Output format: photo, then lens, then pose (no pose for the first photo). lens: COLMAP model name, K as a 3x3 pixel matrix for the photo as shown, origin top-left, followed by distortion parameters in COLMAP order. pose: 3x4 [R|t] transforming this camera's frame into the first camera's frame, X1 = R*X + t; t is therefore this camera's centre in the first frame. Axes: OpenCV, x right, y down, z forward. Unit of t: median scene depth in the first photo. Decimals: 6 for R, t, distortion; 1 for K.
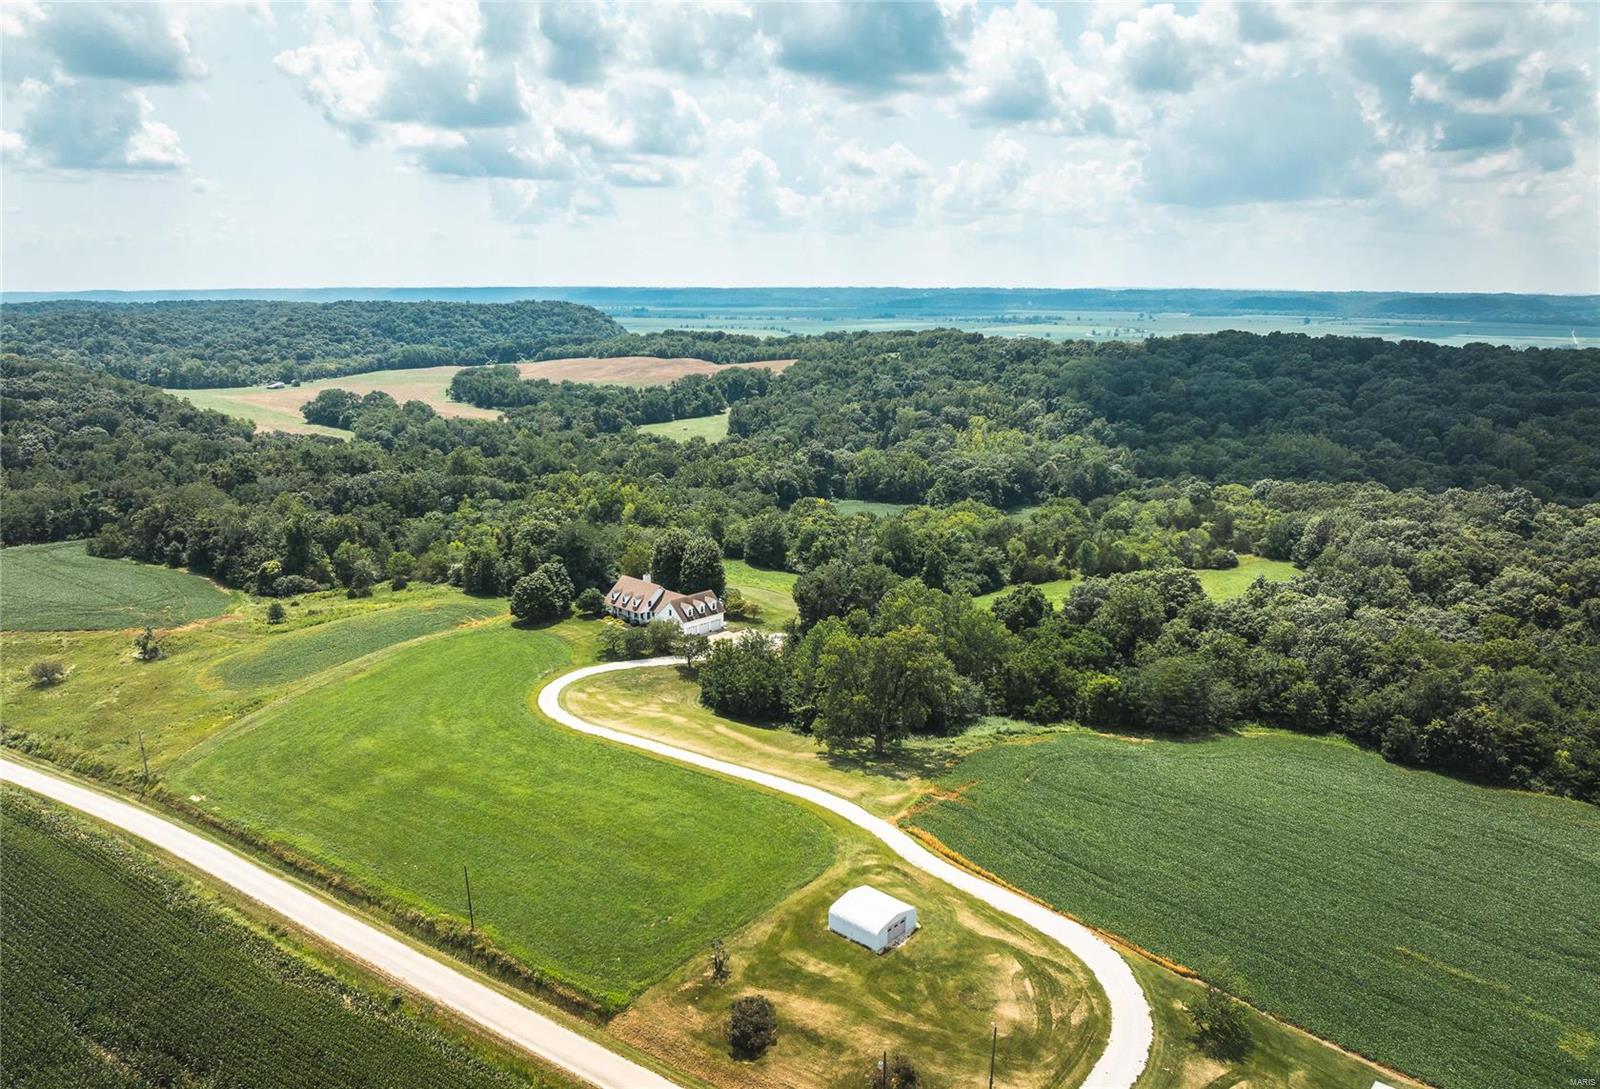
lens RADIAL K [[1120.4, 0, 805.0], [0, 1120.4, 572.4], [0, 0, 1]] dist [-0.022463, -0.004872]
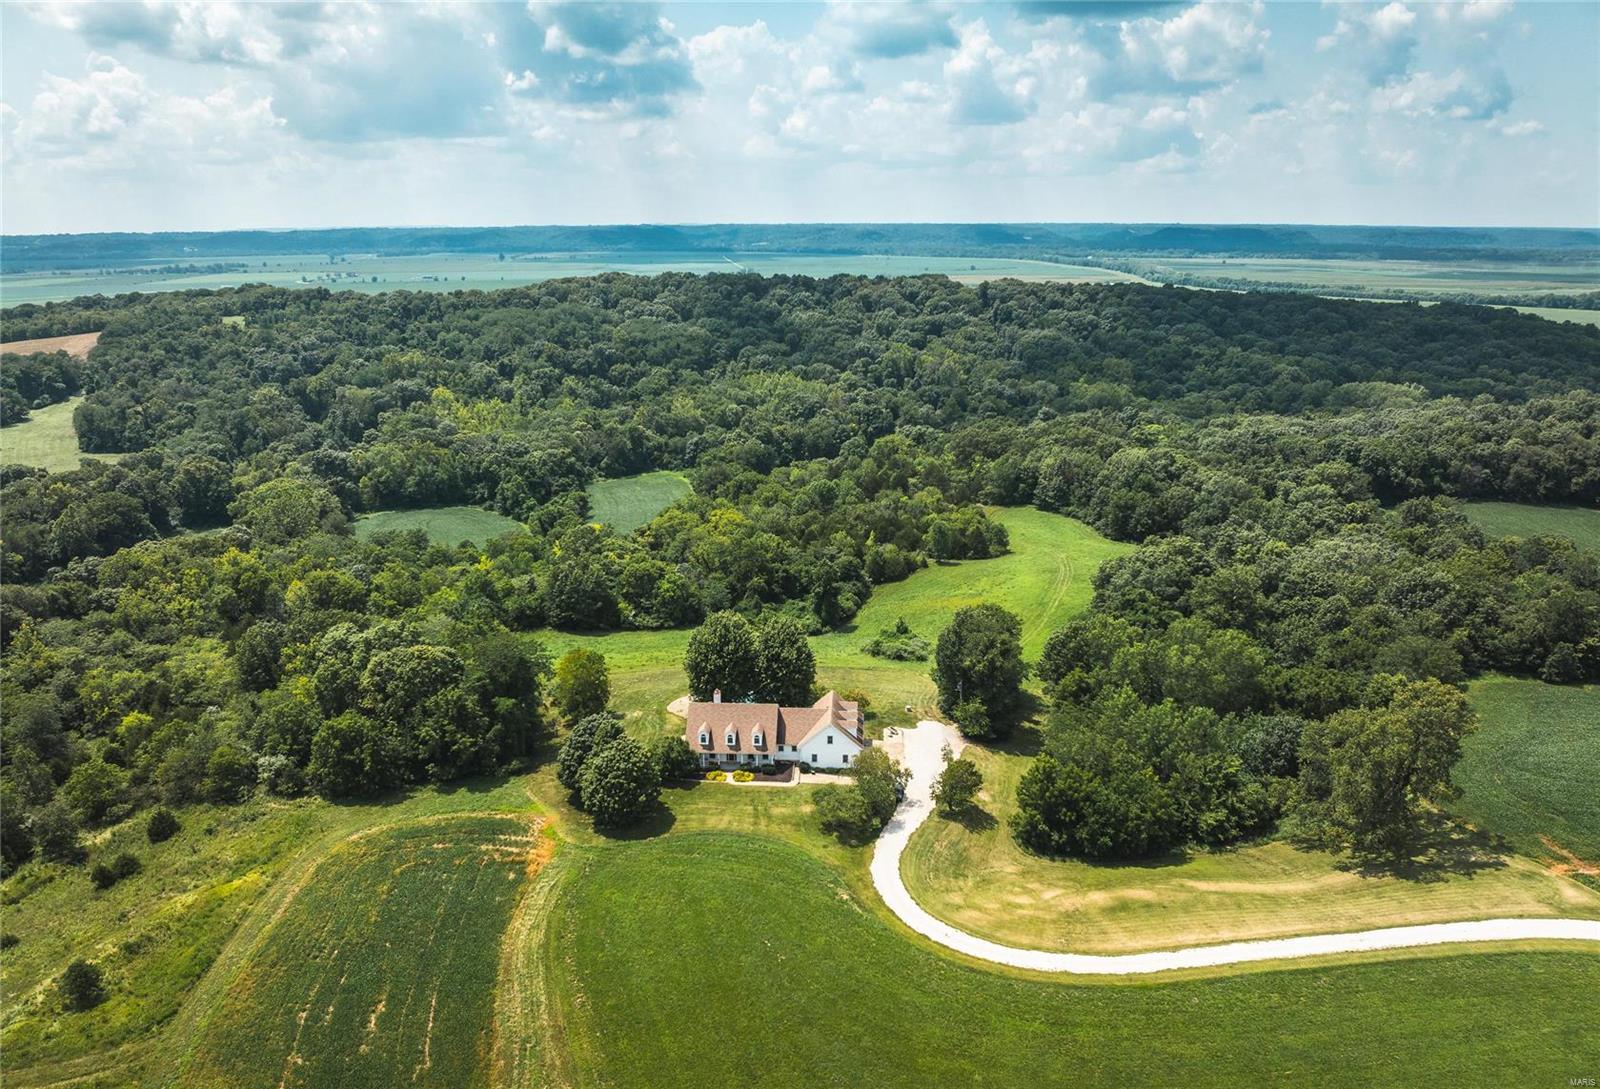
lens RADIAL K [[1126.0, 0, 803.7], [0, 1126.0, 576.2], [0, 0, 1]] dist [-0.016285, -0.038287]
pose [[0.762135, -0.202773, 0.614844, -0.147962], [0.169526, 0.979055, 0.112750, -0.039060], [-0.624828, 0.018301, 0.780548, 0.132798]]
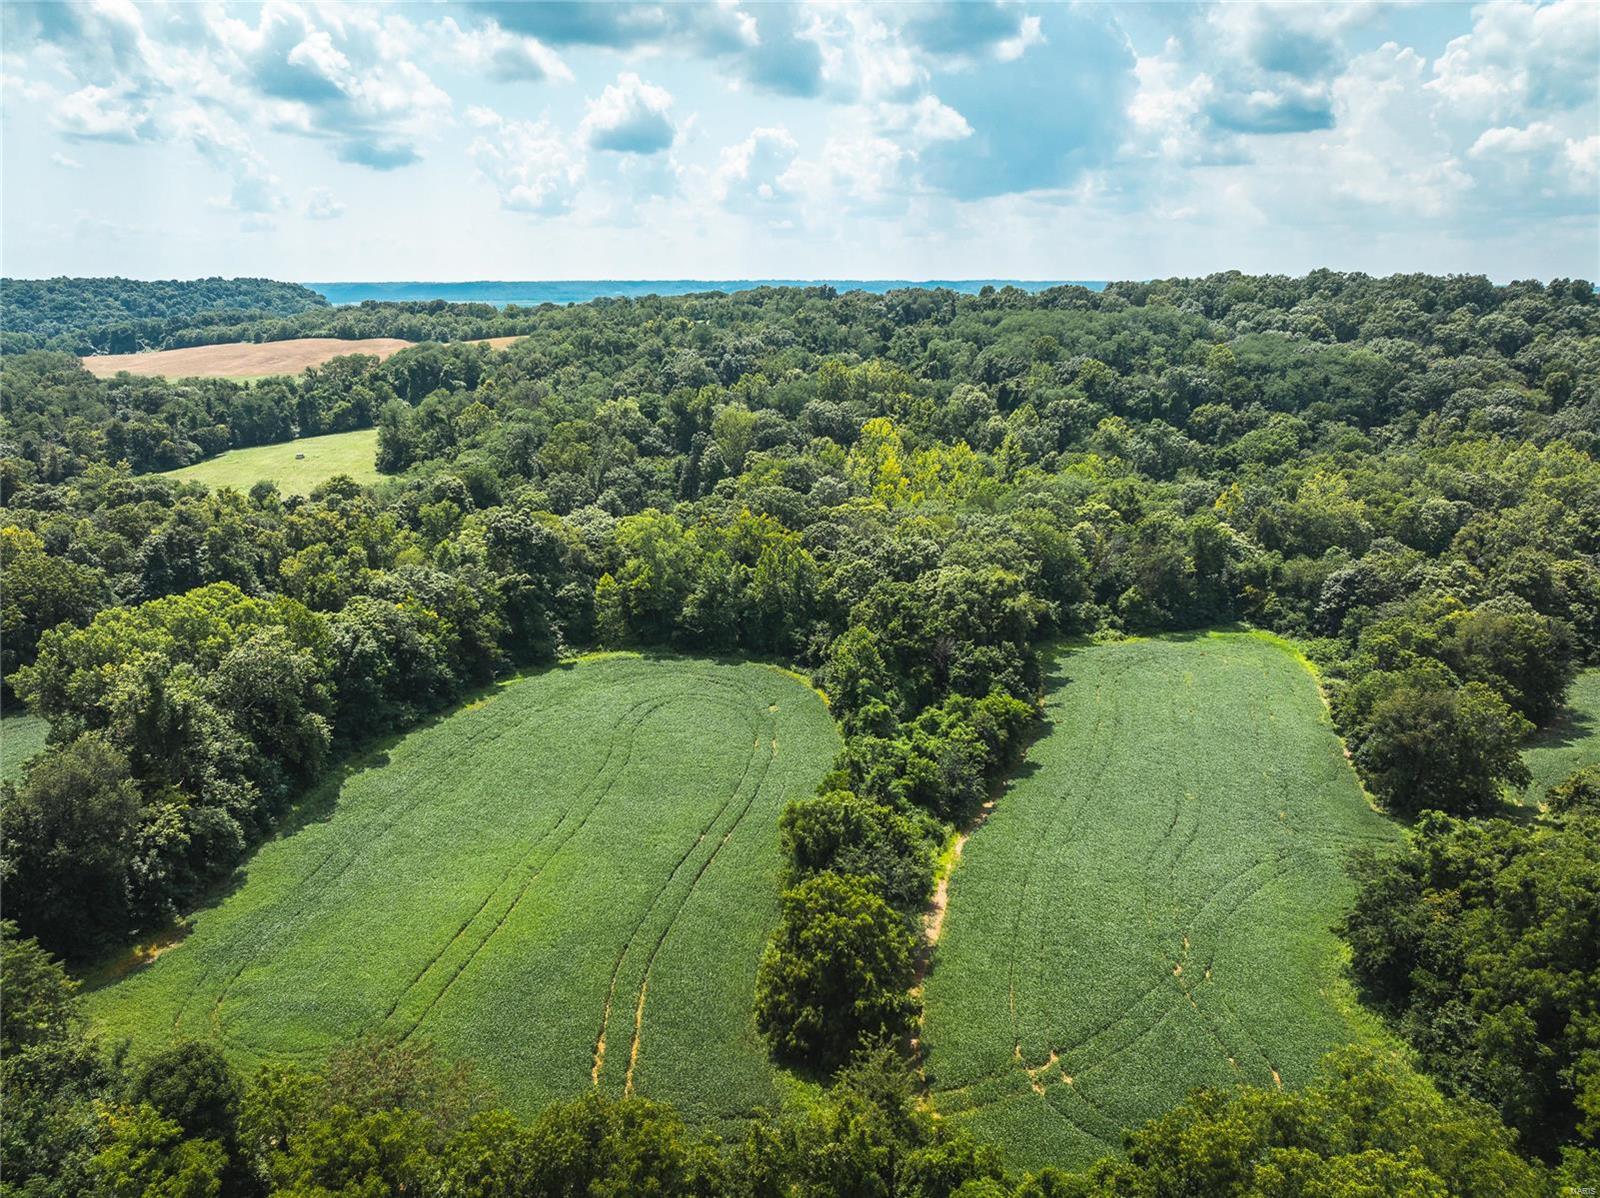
lens RADIAL K [[1131.4, 0, 806.7], [0, 1131.4, 596.9], [0, 0, 1]] dist [-0.041571, 0.006865]
pose [[0.984480, -0.049852, 0.168266, 0.028367], [0.046338, 0.998619, 0.024746, -0.059394], [-0.169268, -0.016565, 0.985431, 0.407551]]
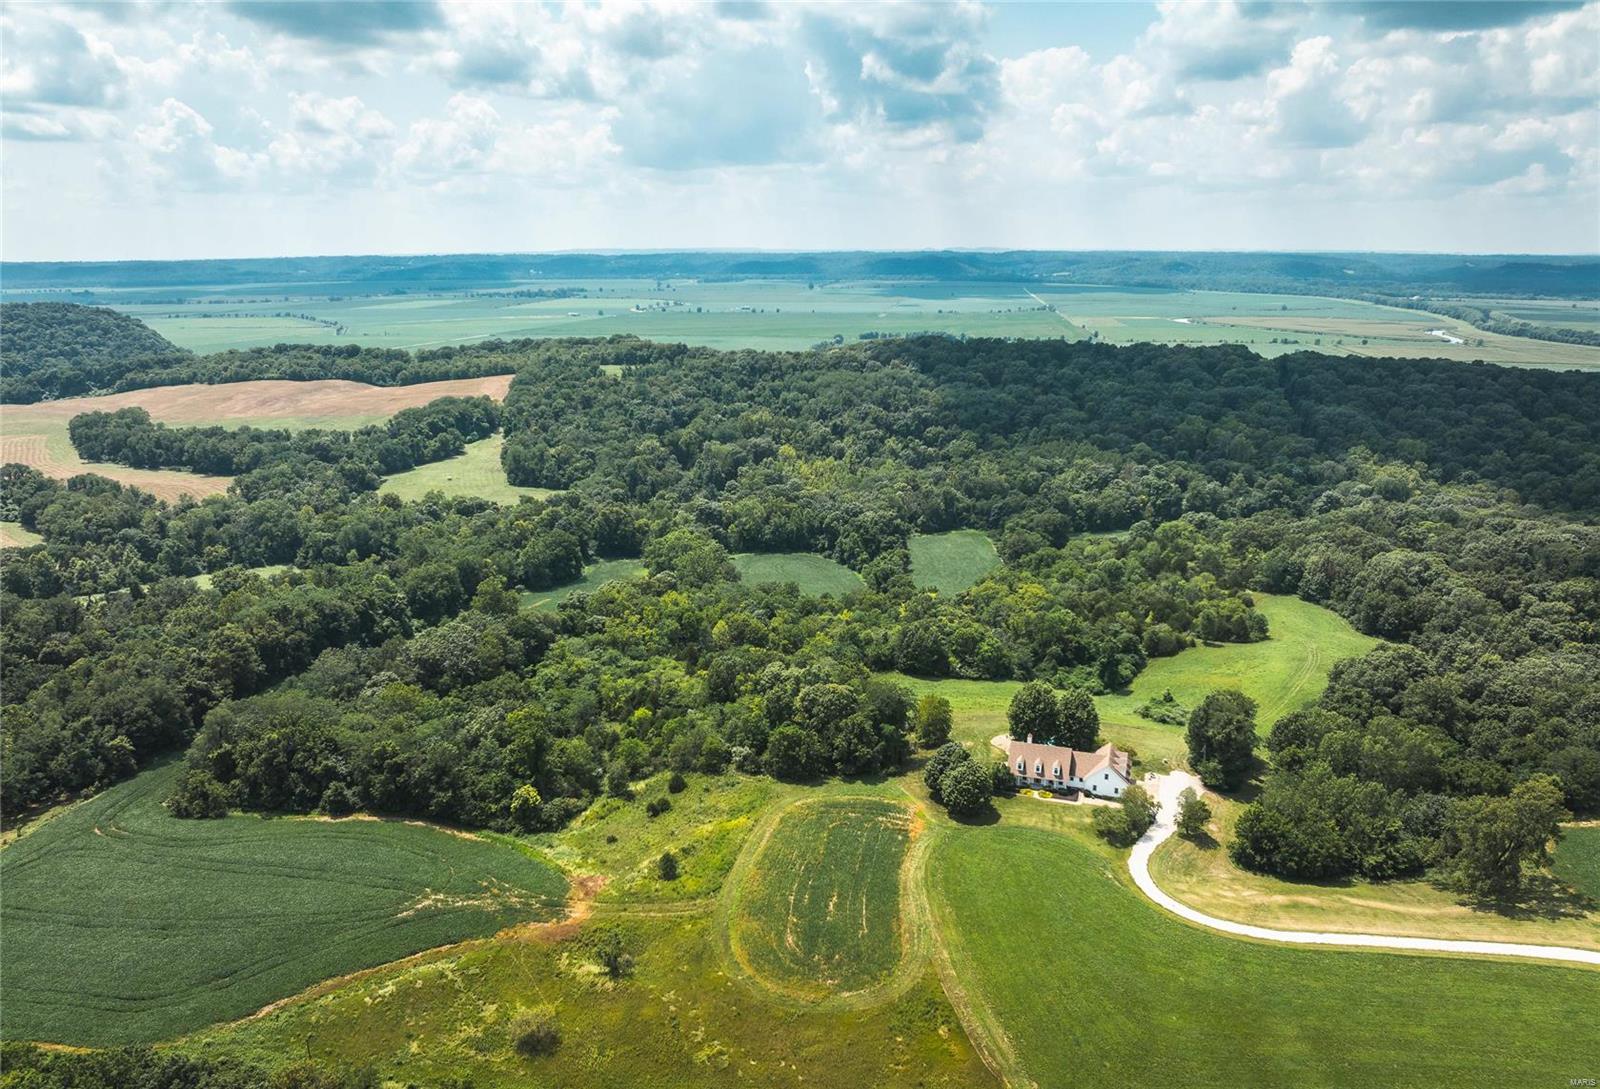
lens RADIAL K [[1126.0, 0, 803.7], [0, 1126.0, 576.2], [0, 0, 1]] dist [-0.016285, -0.038287]
pose [[0.900532, -0.130457, 0.414757, -0.211022], [0.115832, 0.991434, 0.060347, -0.065016], [-0.419077, -0.006302, 0.907929, 0.056446]]
